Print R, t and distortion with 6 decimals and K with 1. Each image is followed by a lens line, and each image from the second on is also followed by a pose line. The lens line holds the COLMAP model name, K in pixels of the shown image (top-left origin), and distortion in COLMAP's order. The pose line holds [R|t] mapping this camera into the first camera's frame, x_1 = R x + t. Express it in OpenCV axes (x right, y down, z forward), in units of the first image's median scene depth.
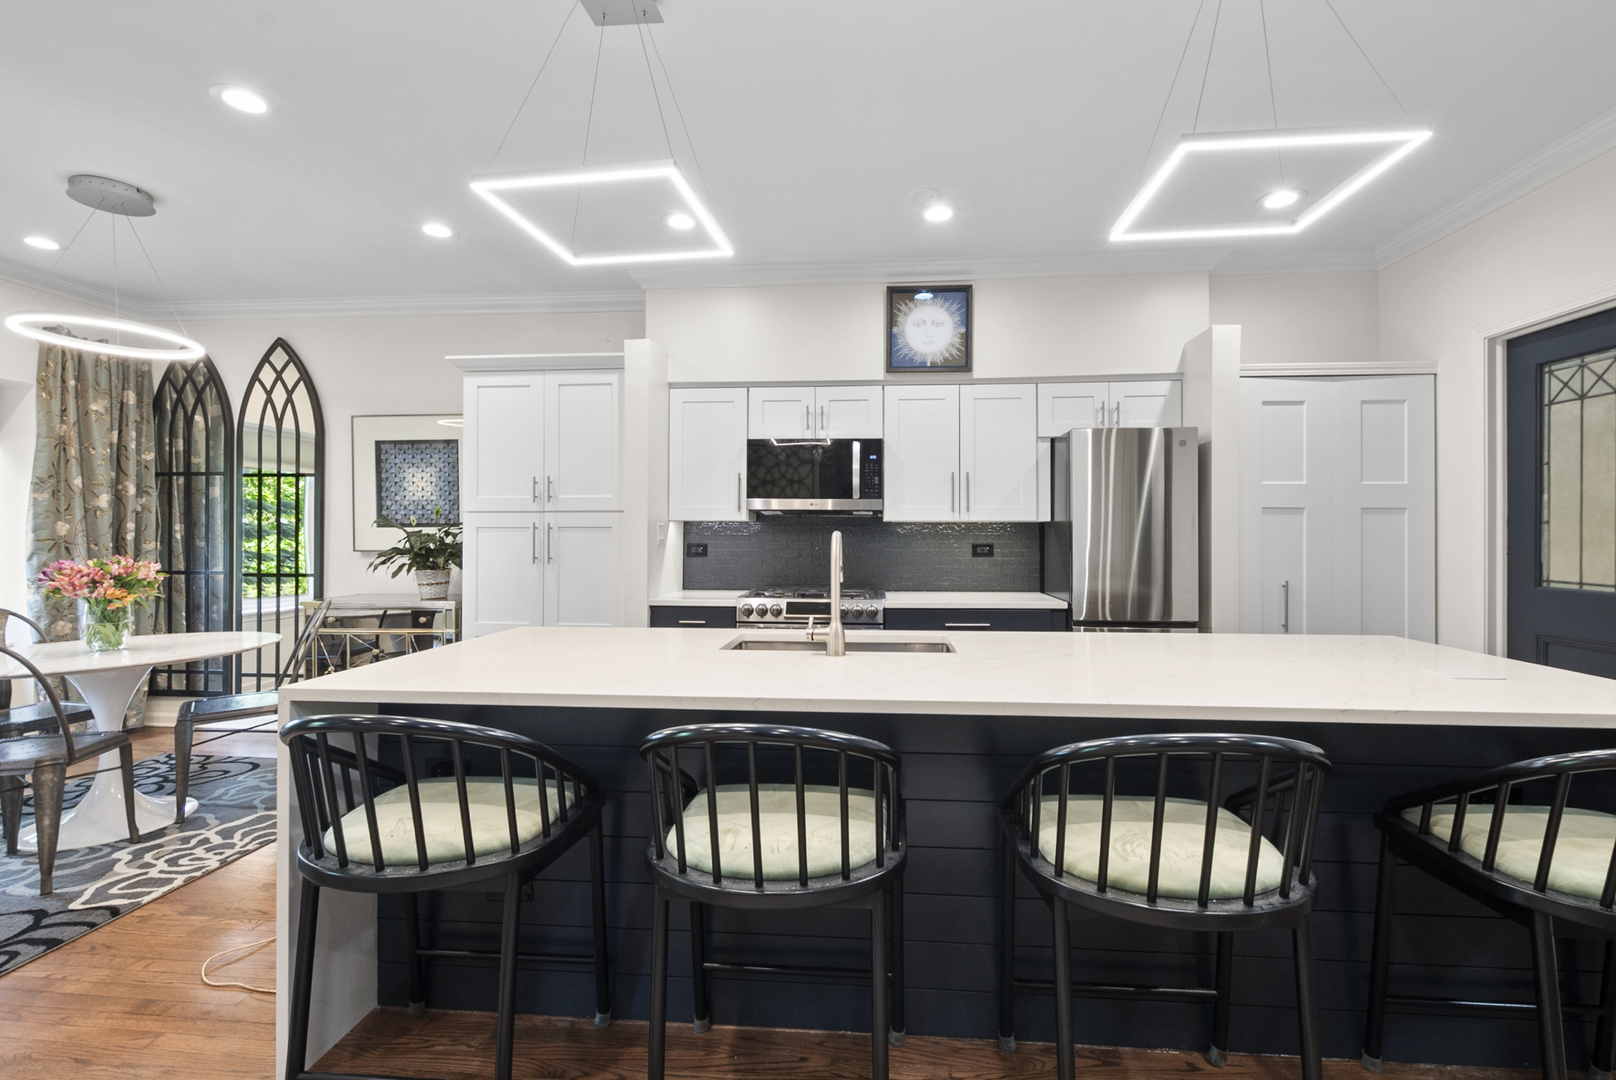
lens RADIAL K [[719.3, 0, 821.6], [0, 719.3, 527.9], [0, 0, 1]] dist [0.004806, -0.001397]
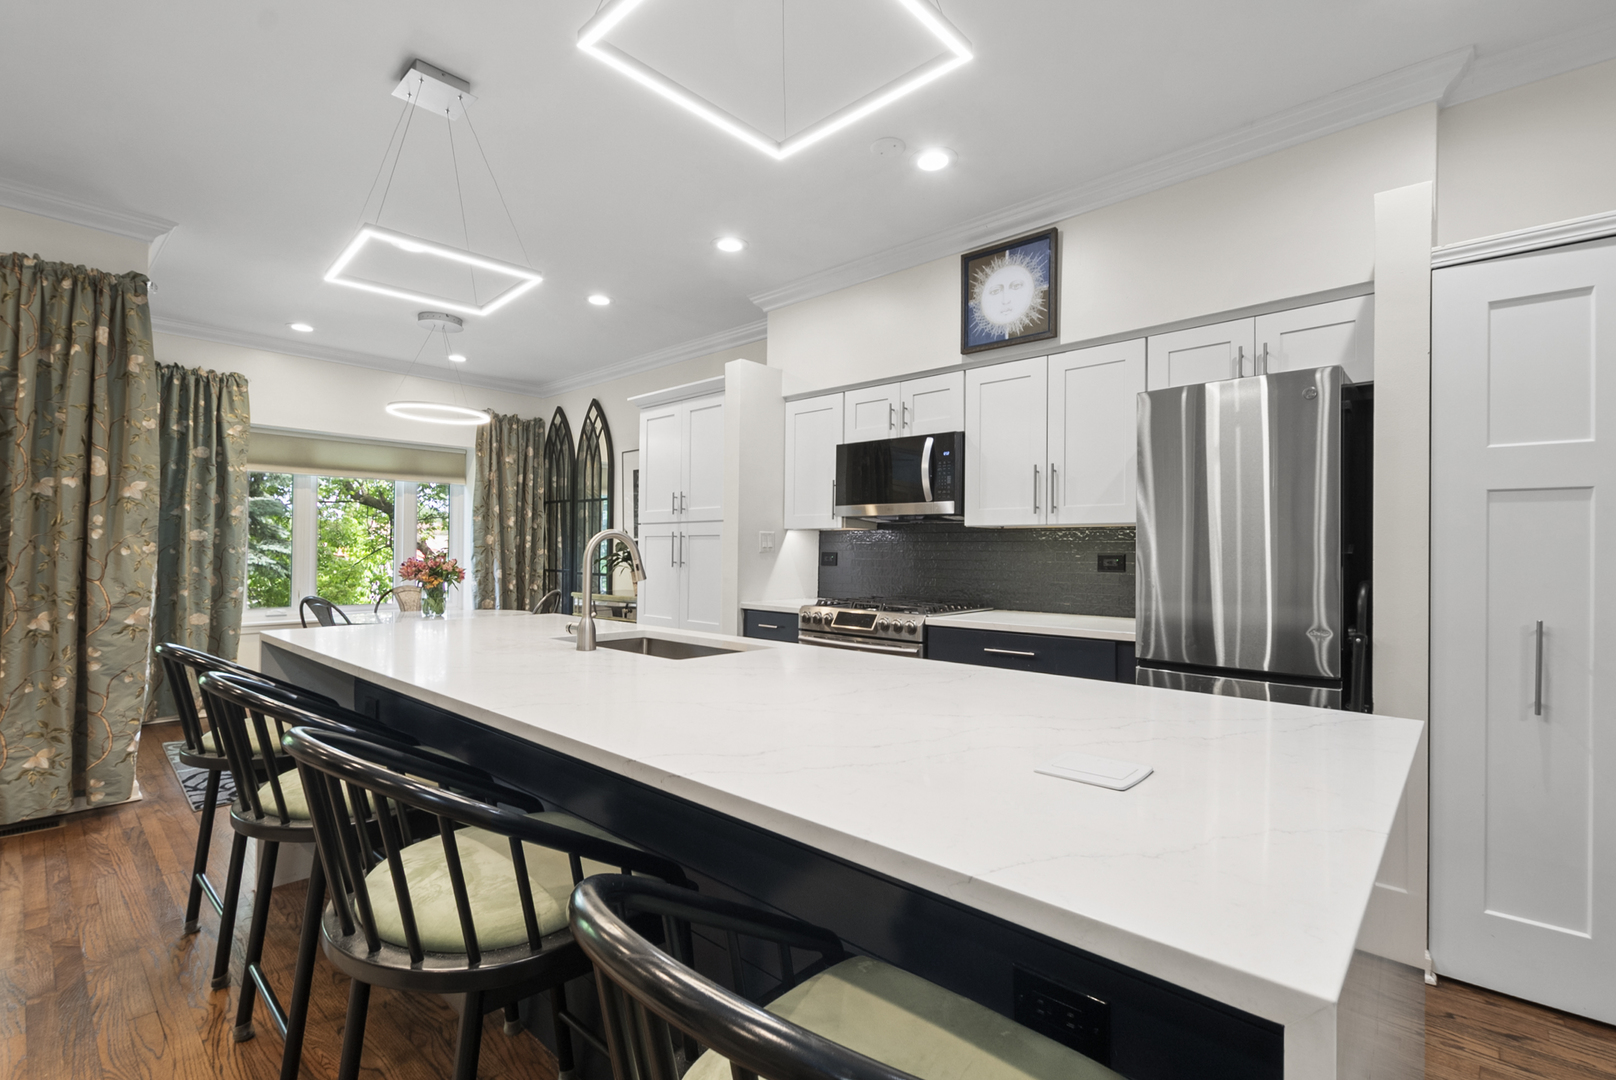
lens RADIAL K [[719.3, 0, 818.2], [0, 719.3, 541.0], [0, 0, 1]] dist [0.004806, -0.001397]
pose [[0.799781, -0.002879, -0.600285, 0.472836], [-0.001456, 0.999976, -0.006736, 0.014478], [0.600290, 0.006262, 0.799758, 0.206695]]
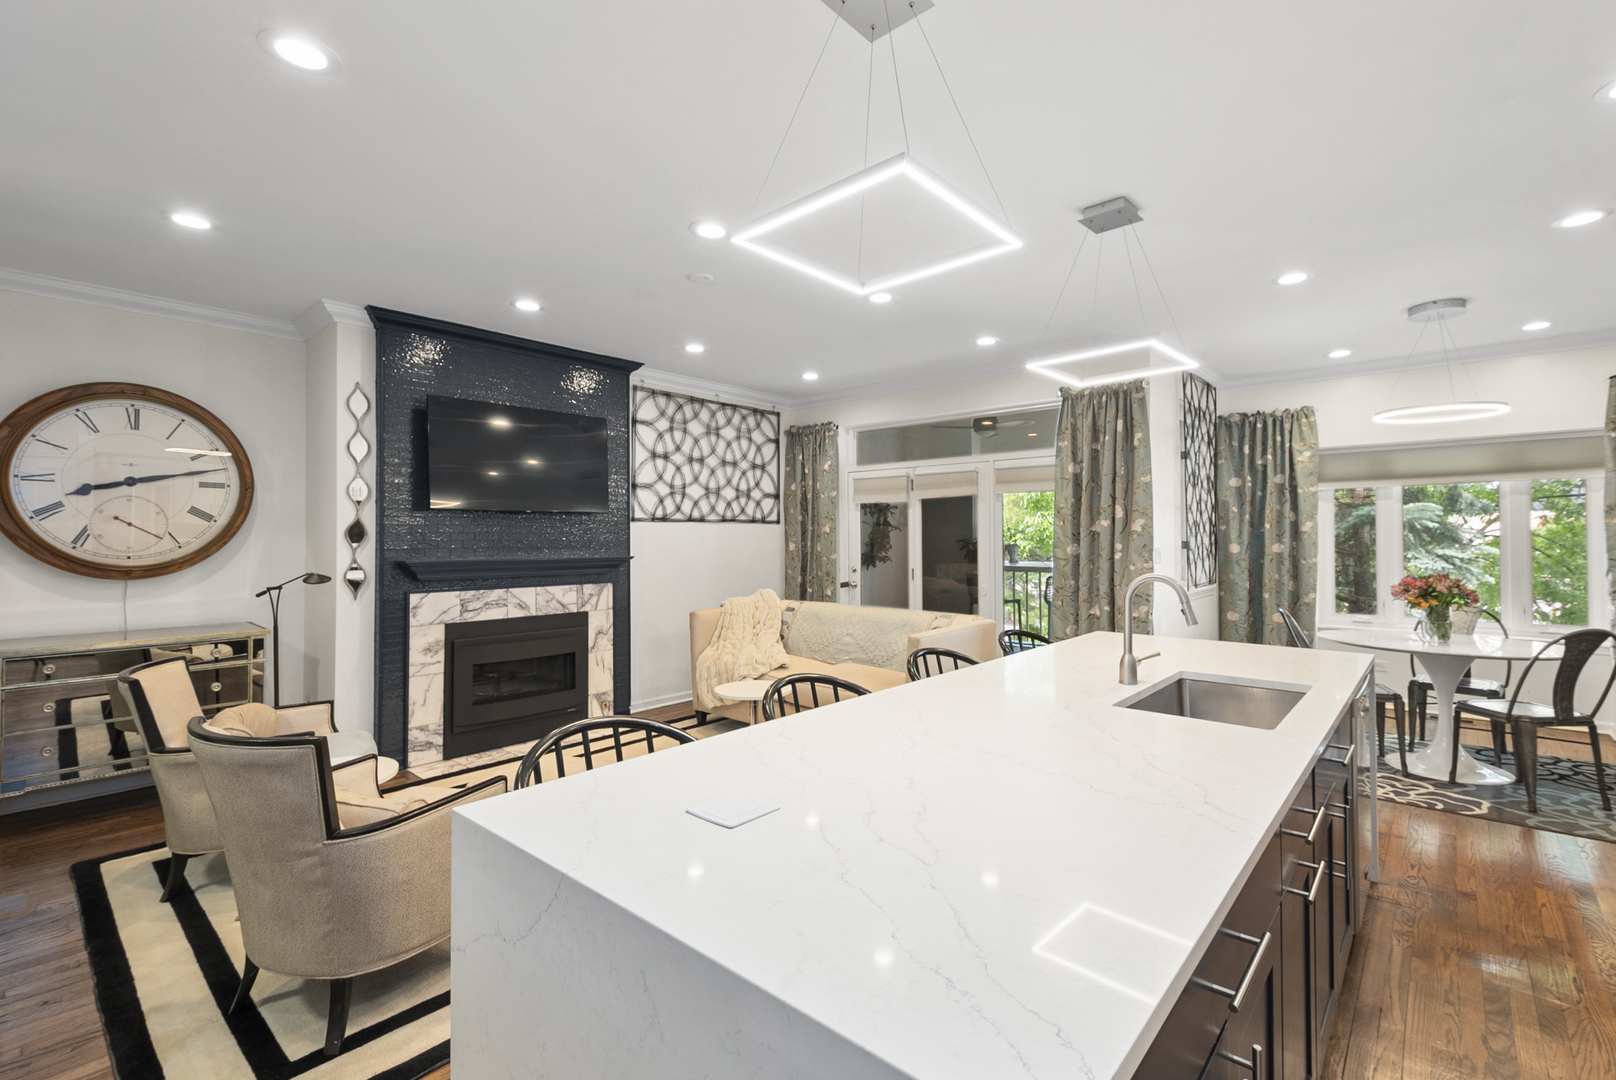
lens RADIAL K [[719.3, 0, 825.1], [0, 719.3, 538.4], [0, 0, 1]] dist [0.004806, -0.001397]
pose [[-0.590534, 0.002970, -0.807007, 0.642709], [0.012022, 0.999915, -0.005117, -0.026851], [0.806923, -0.012723, -0.590519, 0.689665]]
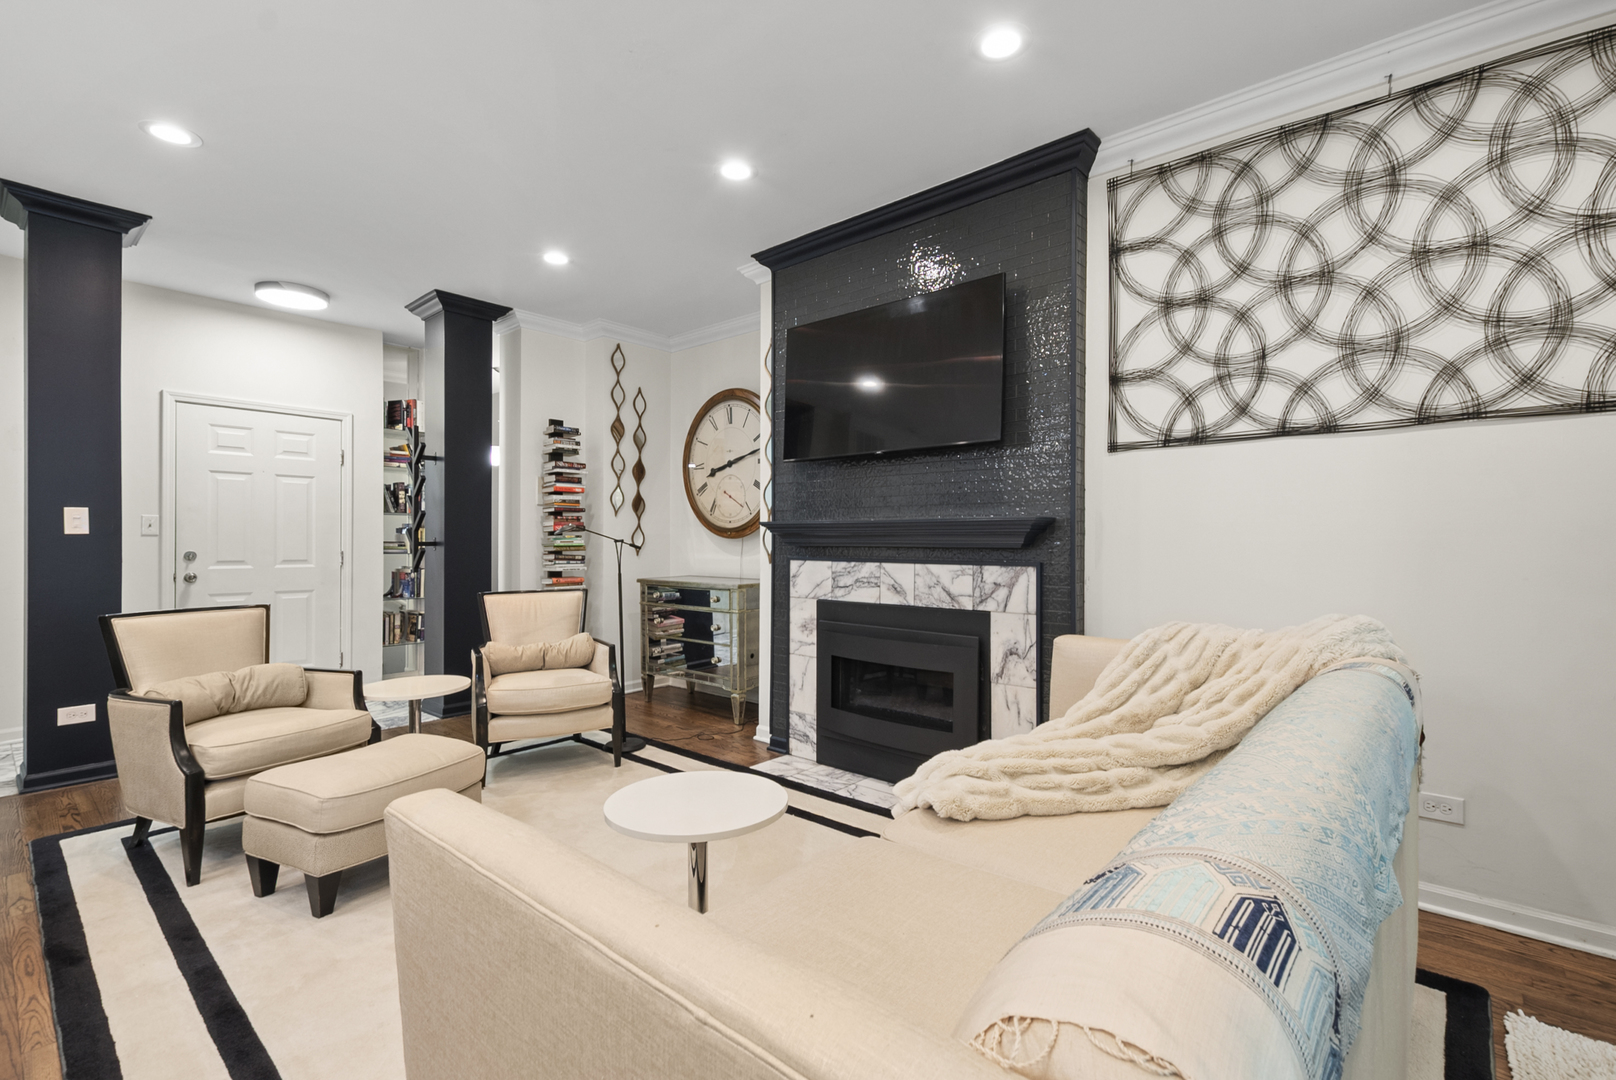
lens RADIAL K [[719.3, 0, 821.4], [0, 719.3, 549.3], [0, 0, 1]] dist [0.004806, -0.001397]
pose [[-0.814190, -0.008509, 0.580536, -0.479331], [-0.008526, 0.999960, 0.002698, 0.027418], [-0.580536, -0.002753, -0.814230, 0.294134]]
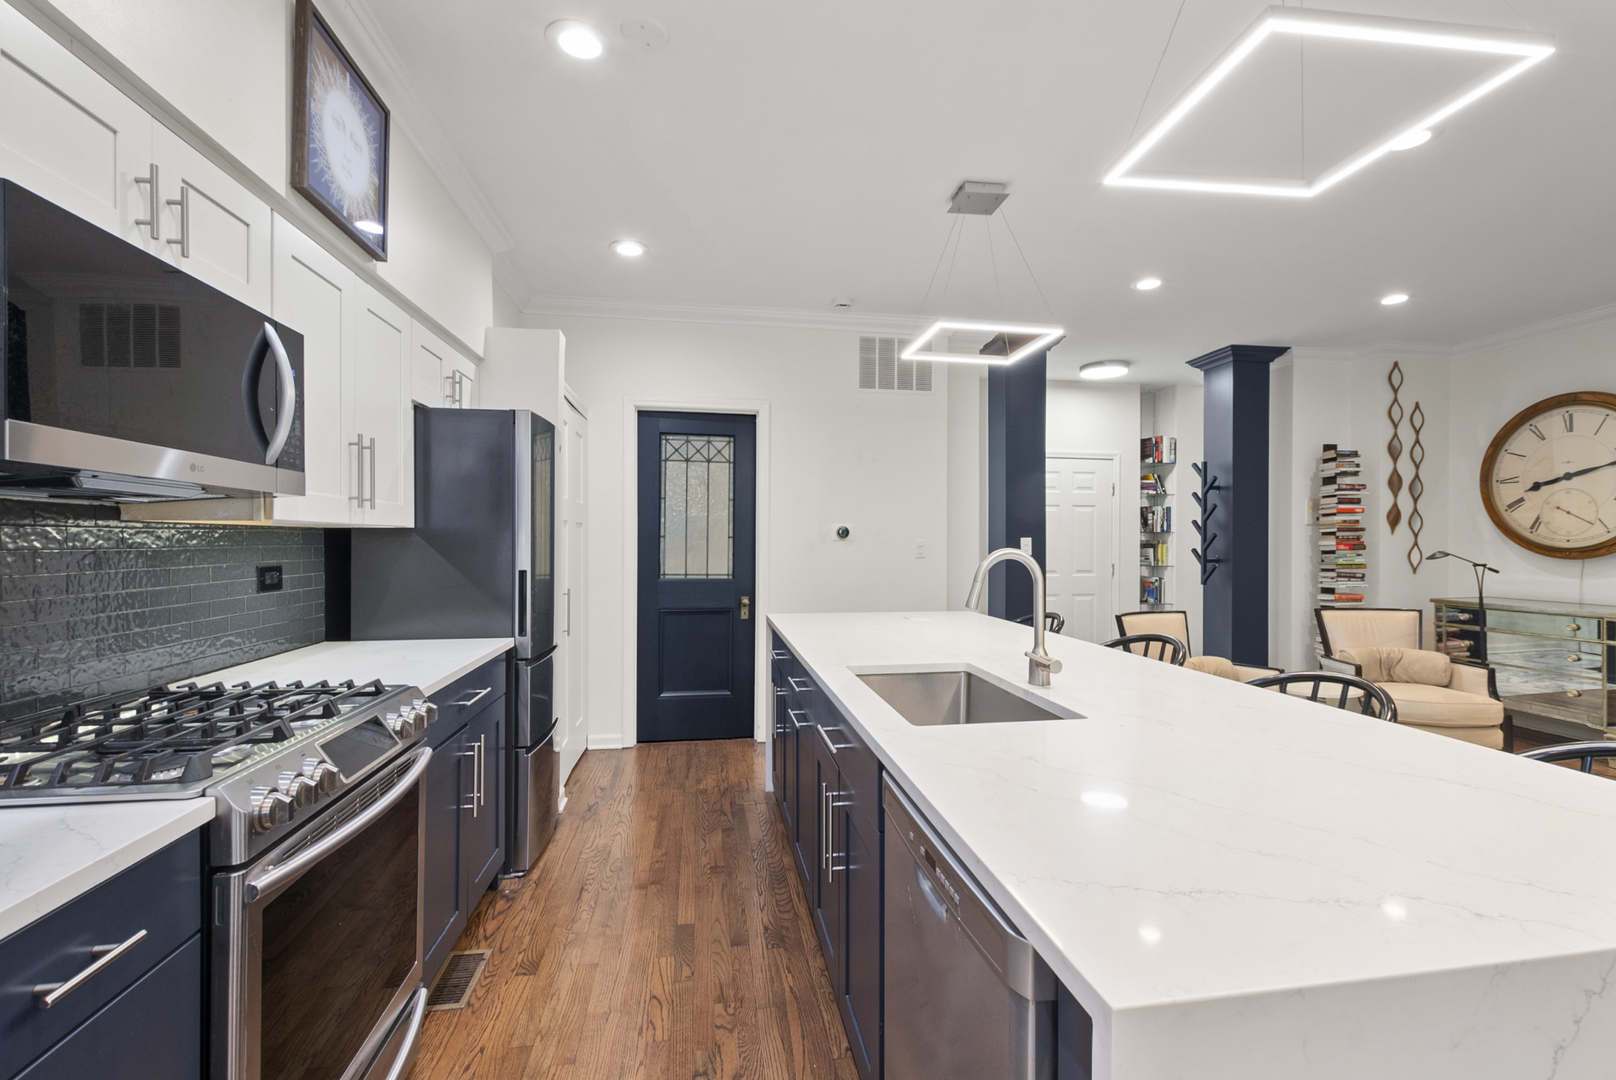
lens RADIAL K [[719.3, 0, 815.6], [0, 719.3, 537.8], [0, 0, 1]] dist [0.004806, -0.001397]
pose [[-0.246853, 0.002288, 0.969050, -0.423113], [-0.012204, 0.999911, -0.005470, -0.000728], [-0.968976, -0.013176, -0.246803, 0.802285]]
